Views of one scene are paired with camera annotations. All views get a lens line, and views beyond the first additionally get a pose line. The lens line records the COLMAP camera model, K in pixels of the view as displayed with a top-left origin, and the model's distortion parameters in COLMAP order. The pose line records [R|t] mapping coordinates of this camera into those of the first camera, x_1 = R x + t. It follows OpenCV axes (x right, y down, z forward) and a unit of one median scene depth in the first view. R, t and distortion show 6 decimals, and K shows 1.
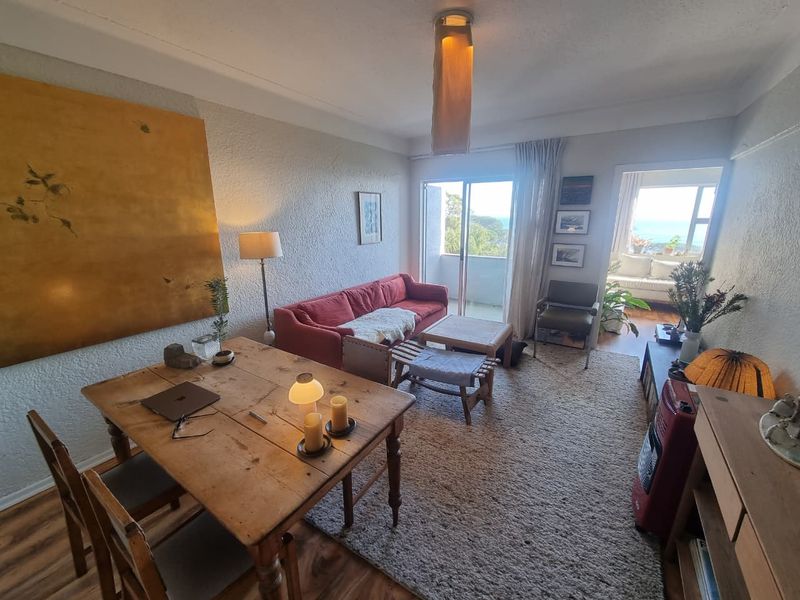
lens RADIAL K [[328.4, 0, 401.2], [0, 328.4, 296.3], [0, 0, 1]] dist [0.003168, 0.000778]
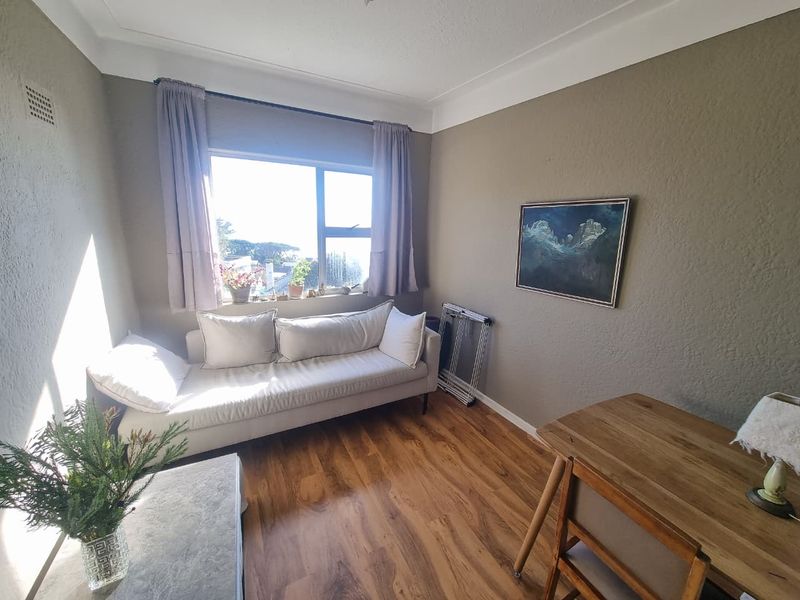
lens RADIAL K [[328.4, 0, 399.9], [0, 328.4, 295.6], [0, 0, 1]] dist [0.003168, 0.000778]
pose [[0.464280, -0.172997, 0.868629, 0.670528], [0.177804, 0.978978, 0.099938, -0.226693], [-0.867657, 0.108047, 0.485280, 0.926030]]
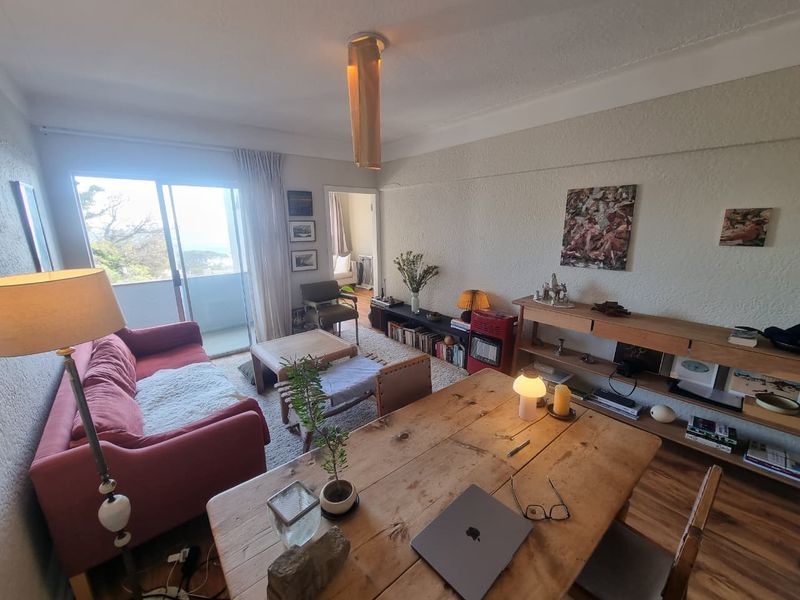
lens RADIAL K [[328.4, 0, 403.7], [0, 328.4, 298.9], [0, 0, 1]] dist [0.003168, 0.000778]
pose [[0.277948, -0.219820, 0.935106, -0.488148], [0.239993, 0.958485, 0.153981, -0.091868], [-0.930133, 0.181620, 0.319164, 0.354786]]
